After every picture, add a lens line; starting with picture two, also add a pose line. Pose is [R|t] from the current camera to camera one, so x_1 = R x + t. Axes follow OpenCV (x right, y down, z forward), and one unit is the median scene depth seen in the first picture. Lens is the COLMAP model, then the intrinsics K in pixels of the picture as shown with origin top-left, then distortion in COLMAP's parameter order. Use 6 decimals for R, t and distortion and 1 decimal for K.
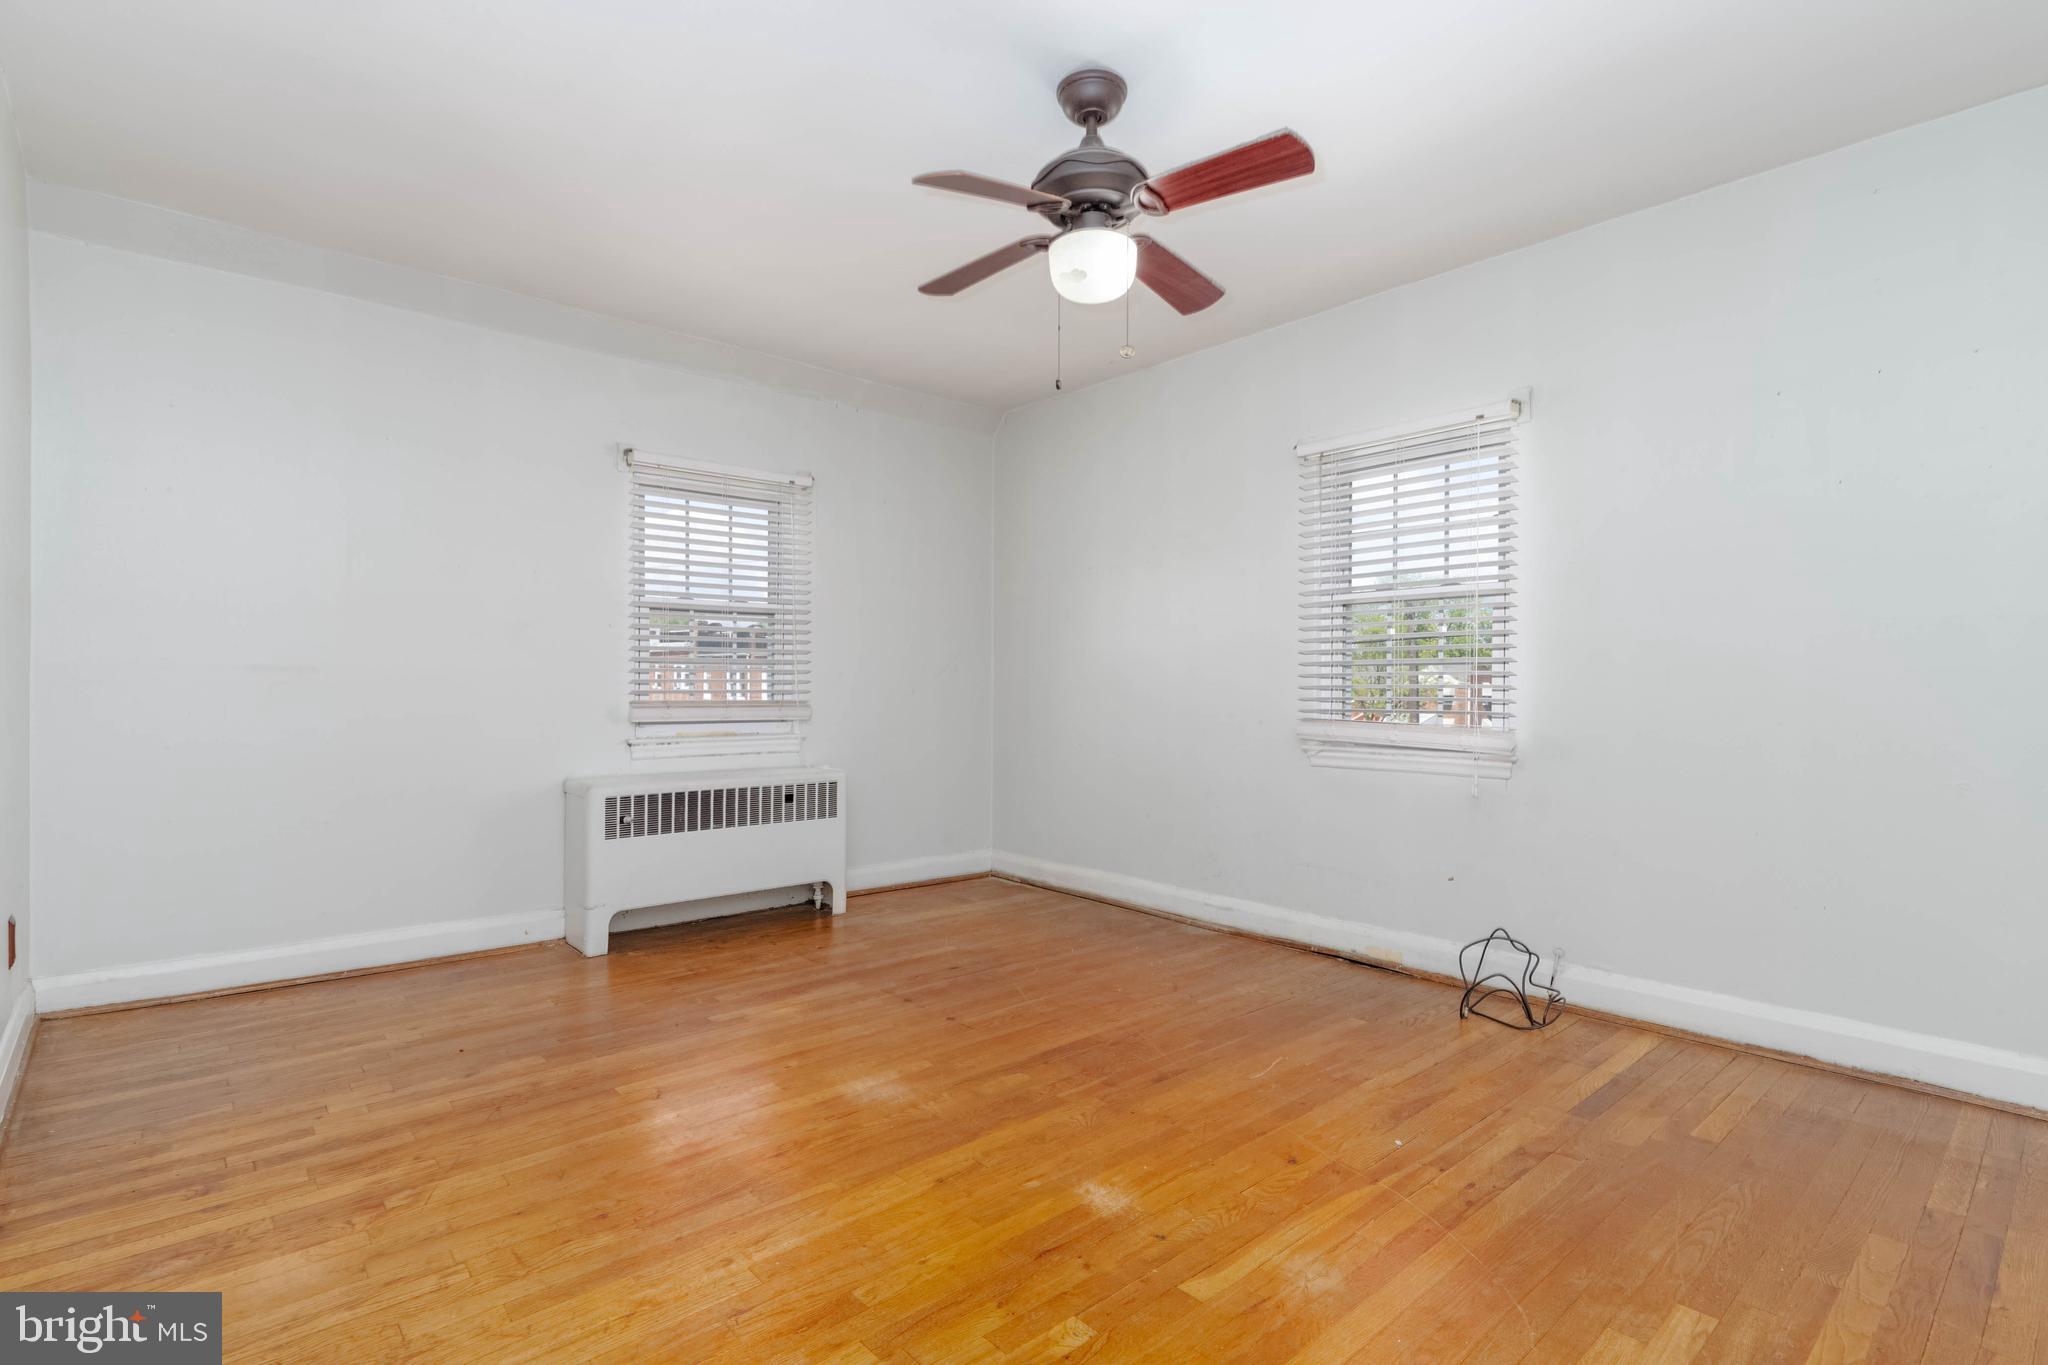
lens RADIAL K [[975.9, 0, 1005.4], [0, 975.9, 677.6], [0, 0, 1]] dist [0.000970, -0.001141]
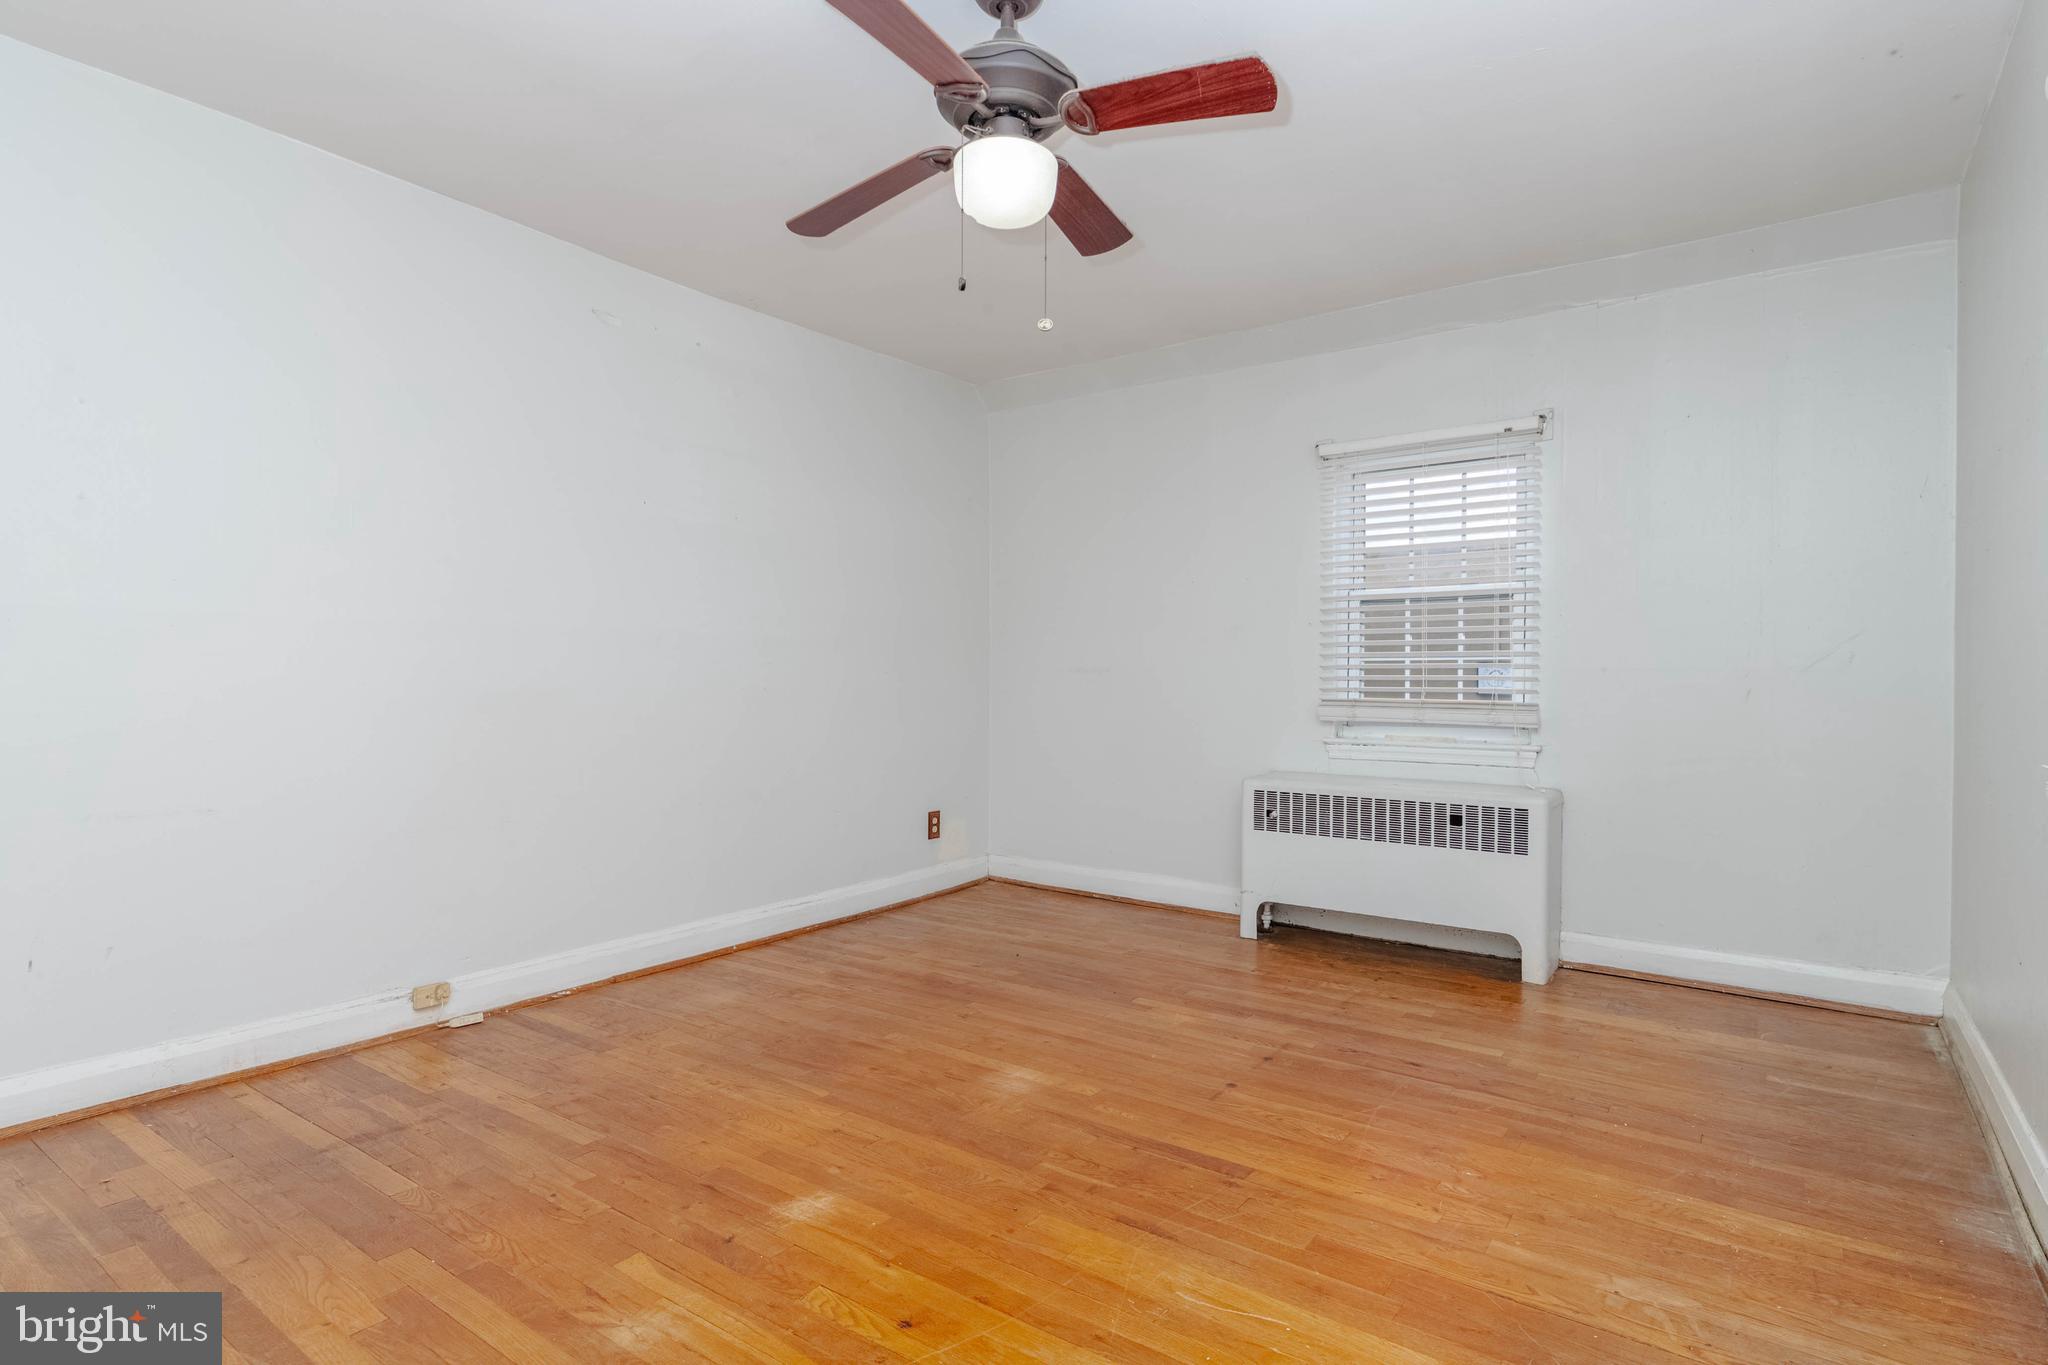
lens RADIAL K [[1044.2, 0, 1069.3], [0, 1044.2, 674.6], [0, 0, 1]] dist [-0.000229, -0.000587]
pose [[0.247728, -0.008298, -0.968794, 0.788654], [0.003447, 0.999965, -0.007684, 0.009393], [0.968824, -0.001436, 0.247748, 0.669734]]
